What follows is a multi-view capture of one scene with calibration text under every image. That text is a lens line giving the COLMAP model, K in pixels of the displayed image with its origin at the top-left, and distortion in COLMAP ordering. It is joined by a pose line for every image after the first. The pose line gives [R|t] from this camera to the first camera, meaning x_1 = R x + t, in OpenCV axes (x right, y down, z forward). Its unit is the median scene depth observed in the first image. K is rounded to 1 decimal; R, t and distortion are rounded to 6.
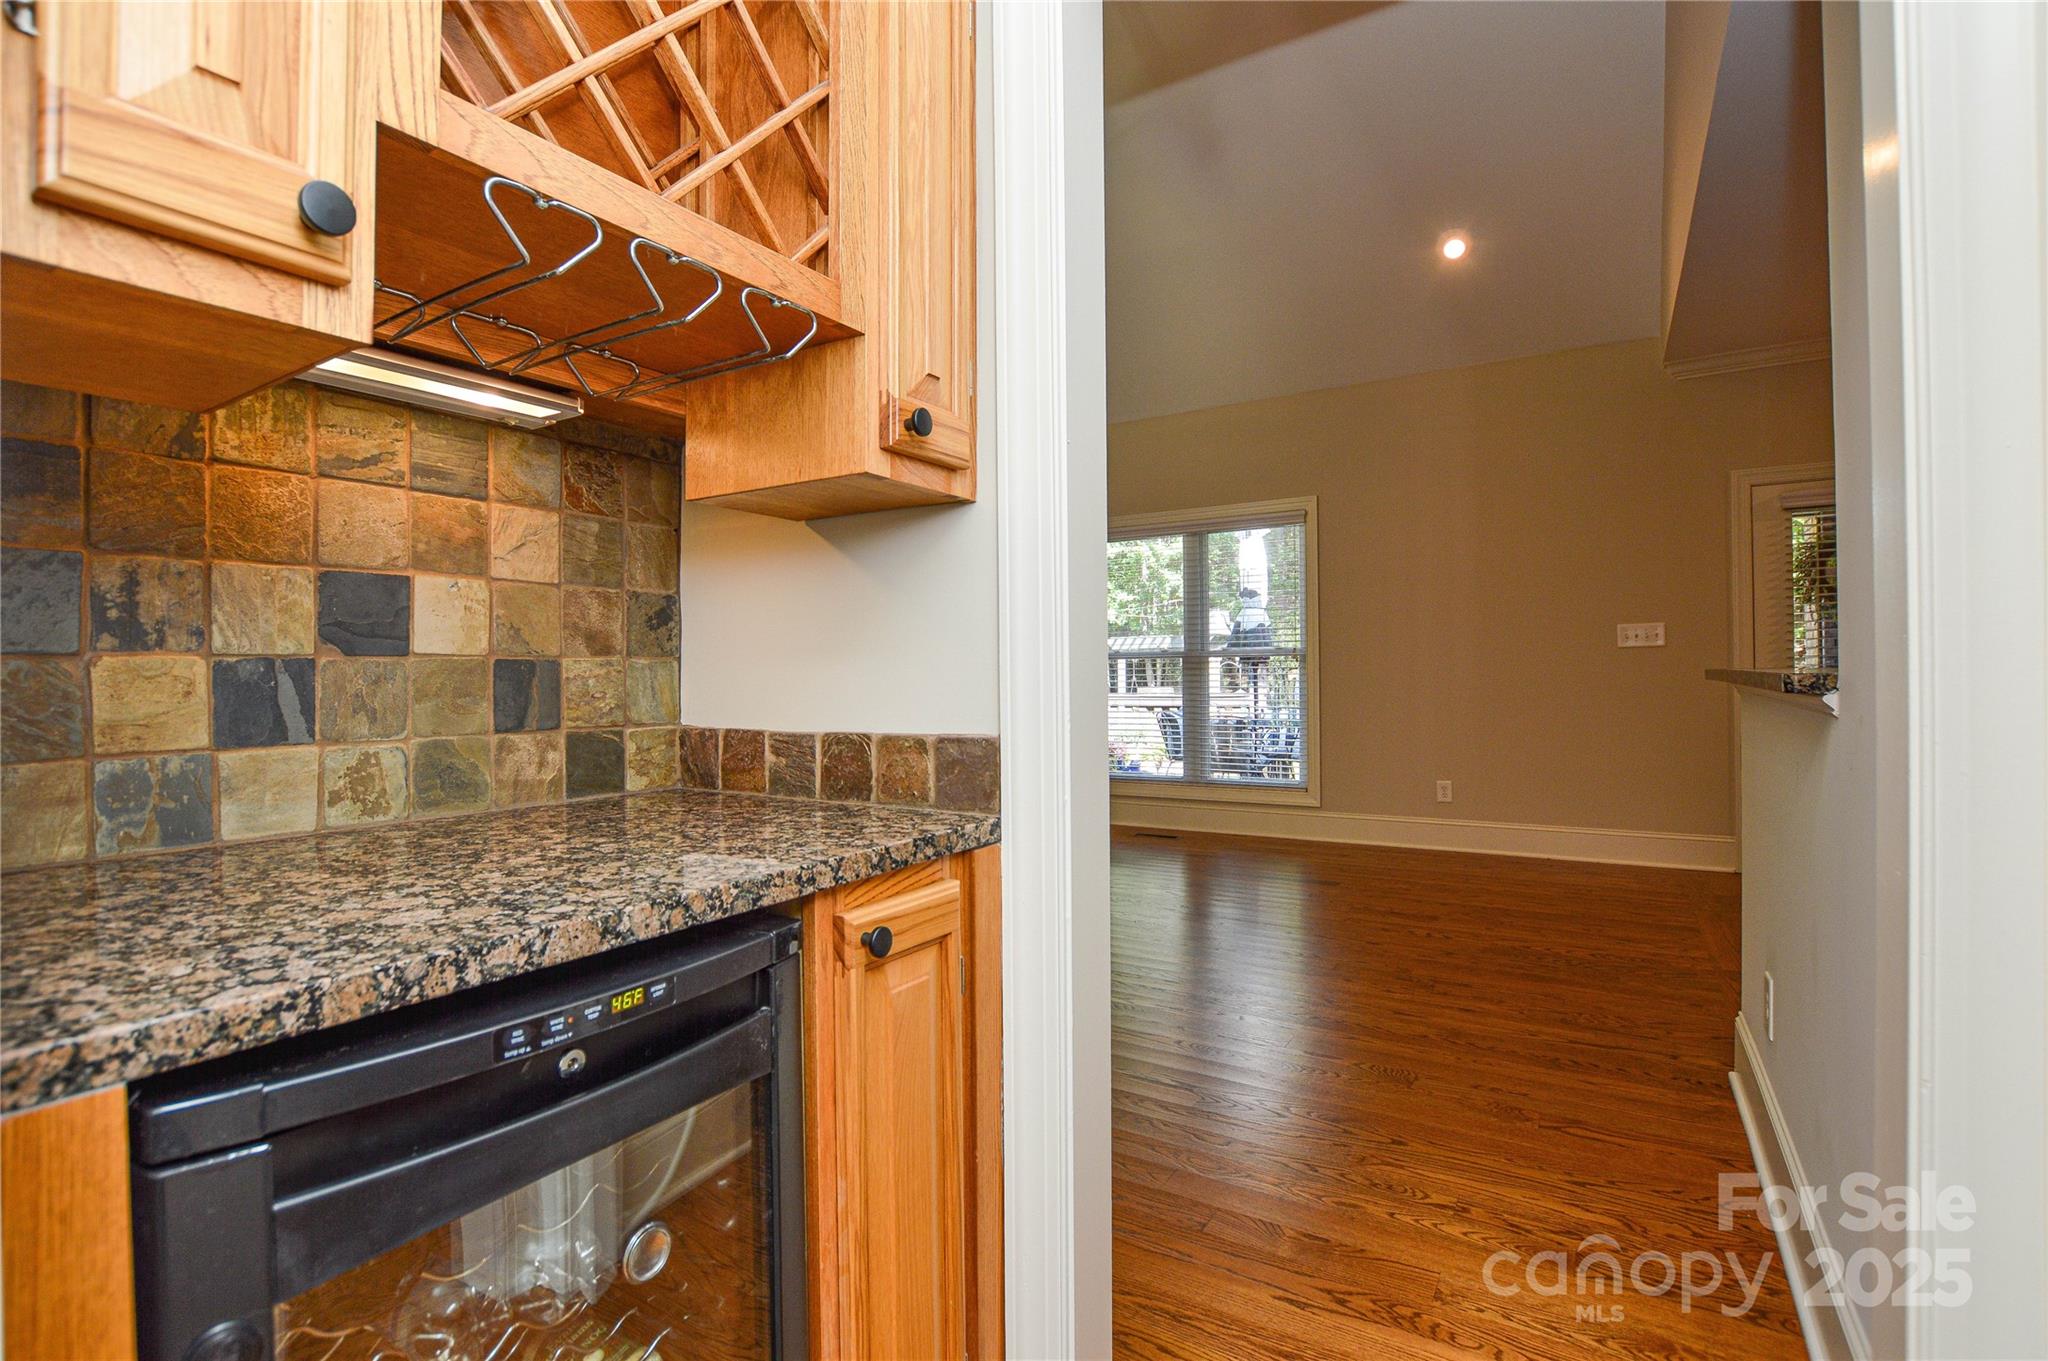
lens RADIAL K [[972.4, 0, 986.9], [0, 972.4, 679.5], [0, 0, 1]] dist [-0.021322, -0.000035]
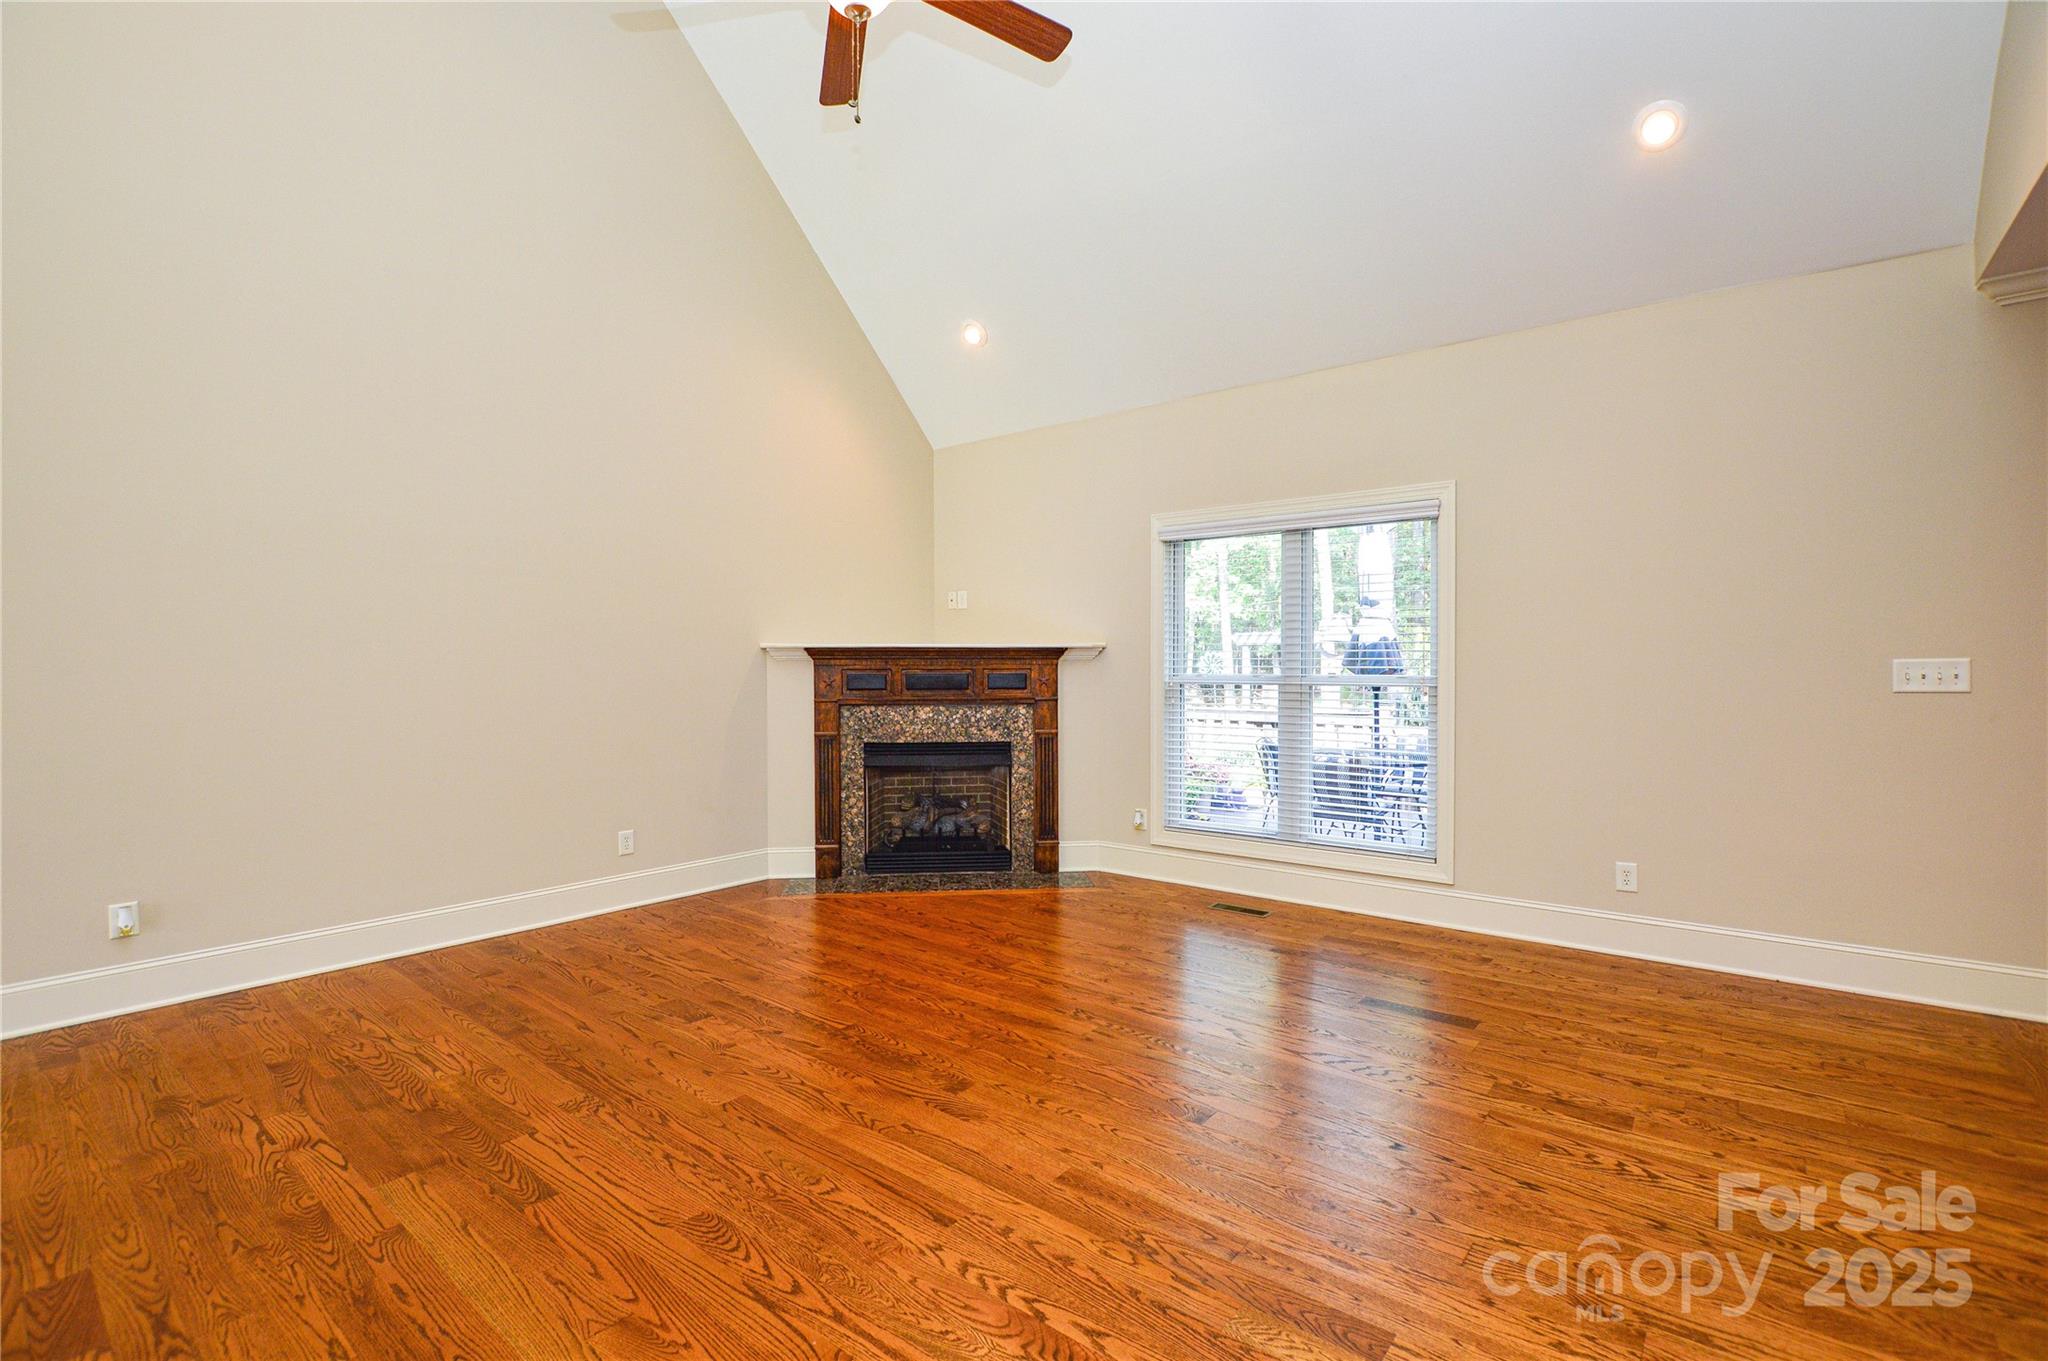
lens RADIAL K [[933.1, 0, 1024.0], [0, 933.1, 680.5], [0, 0, 1]] dist [-0.023310, 0.000556]
pose [[0.994097, 0.010339, -0.108003, 0.096543], [-0.008594, 0.999825, 0.016607, -0.047797], [0.108156, -0.015581, 0.994012, 0.272334]]
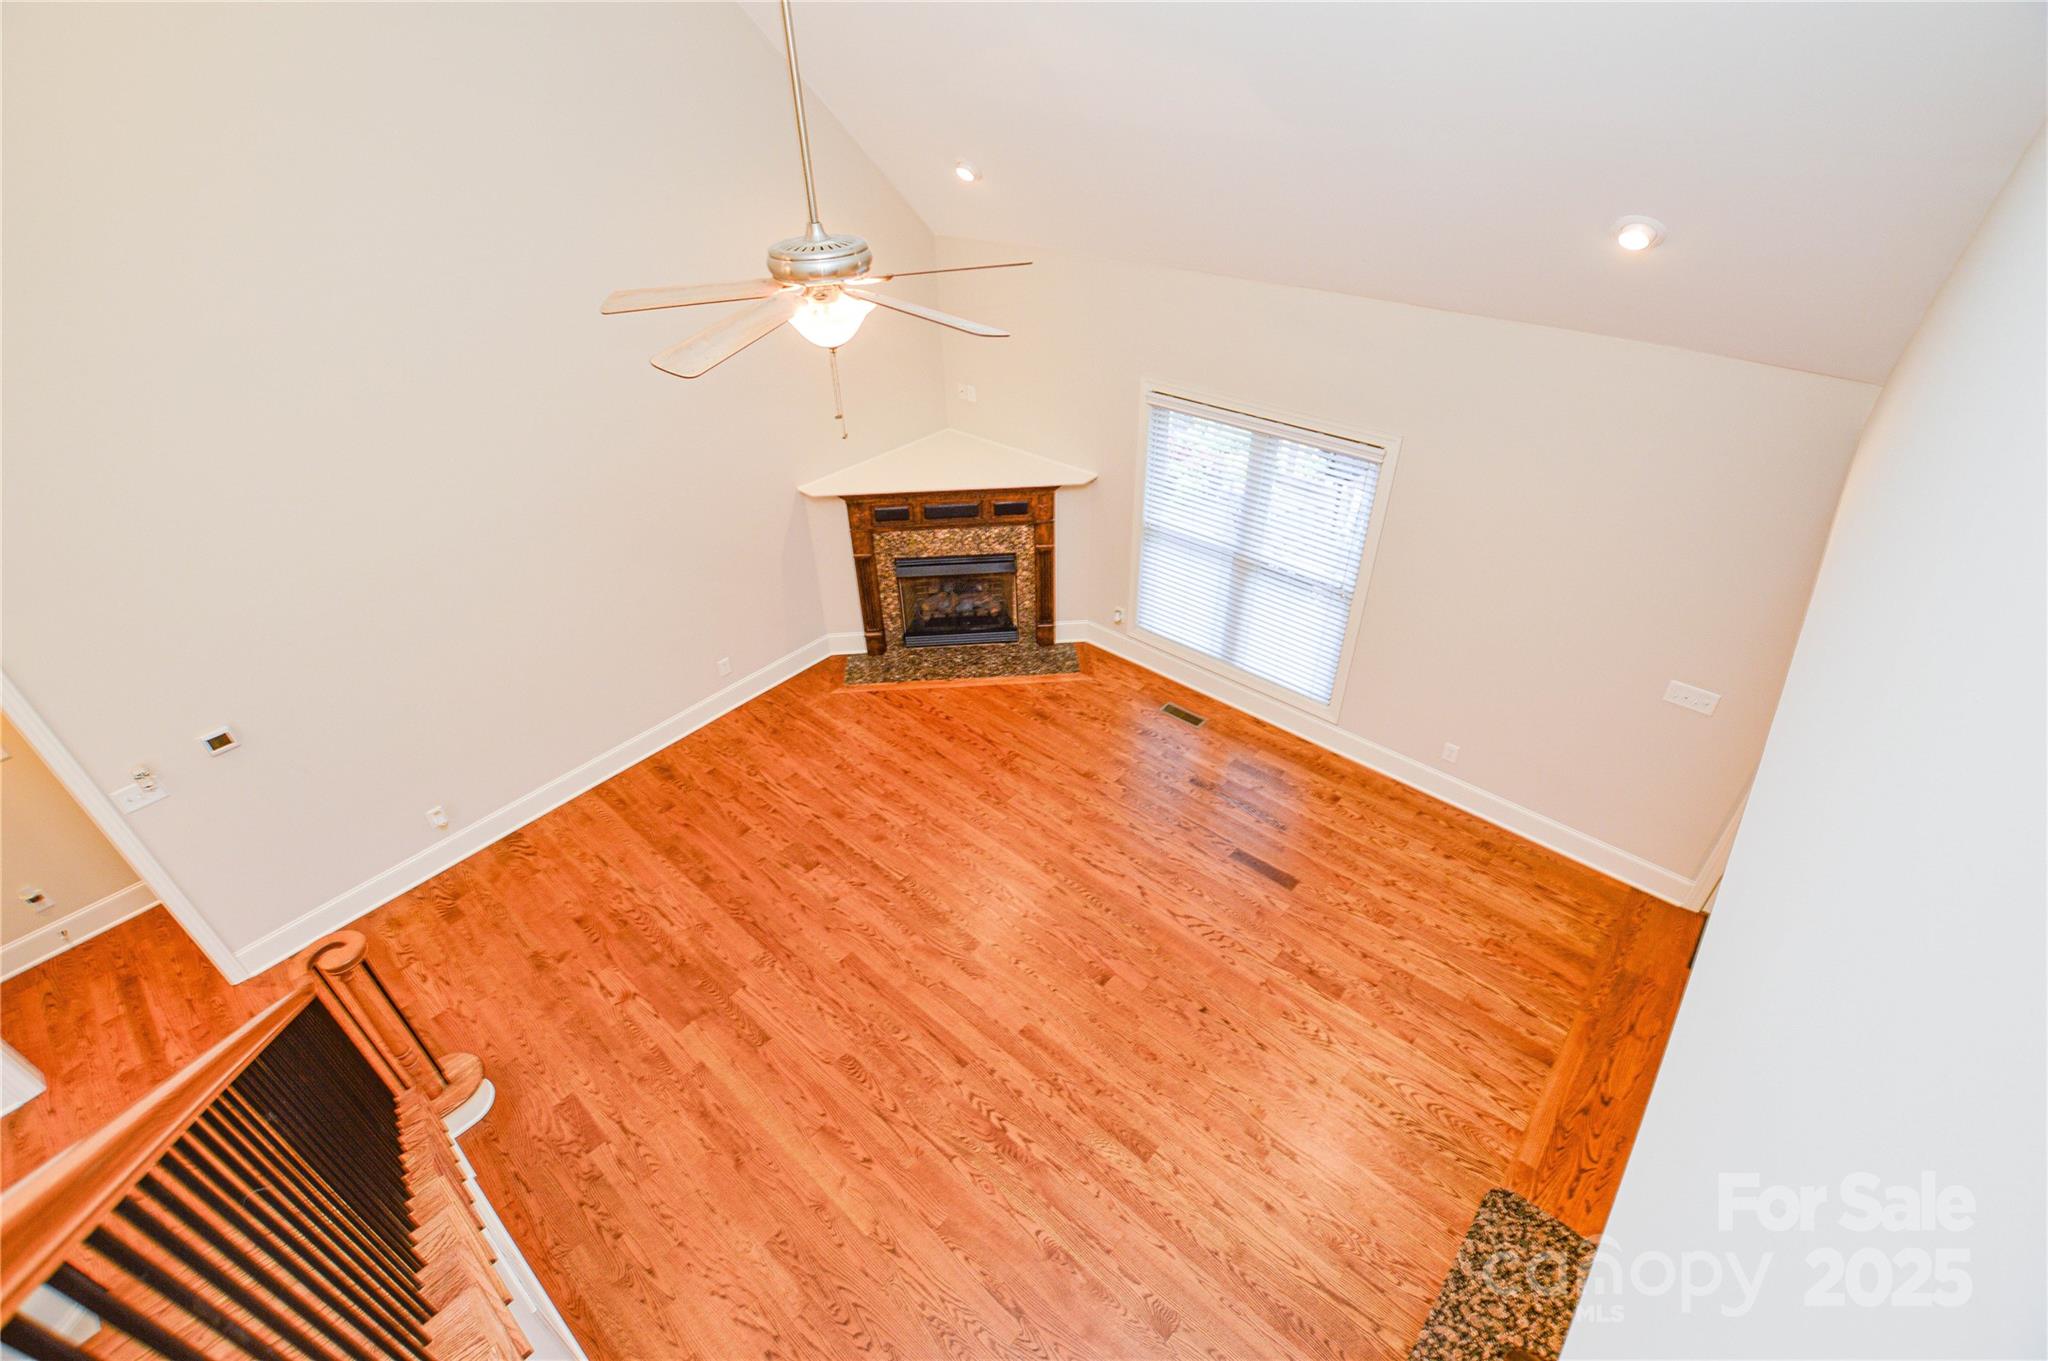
lens RADIAL K [[925.2, 0, 1024.0], [0, 925.2, 680.5], [0, 0, 1]] dist [-0.020882, -0.000142]
pose [[0.989269, 0.081229, -0.121448, 0.150255], [0.005453, 0.810112, 0.586250, -0.590506], [0.146007, -0.580621, 0.800975, 0.208485]]
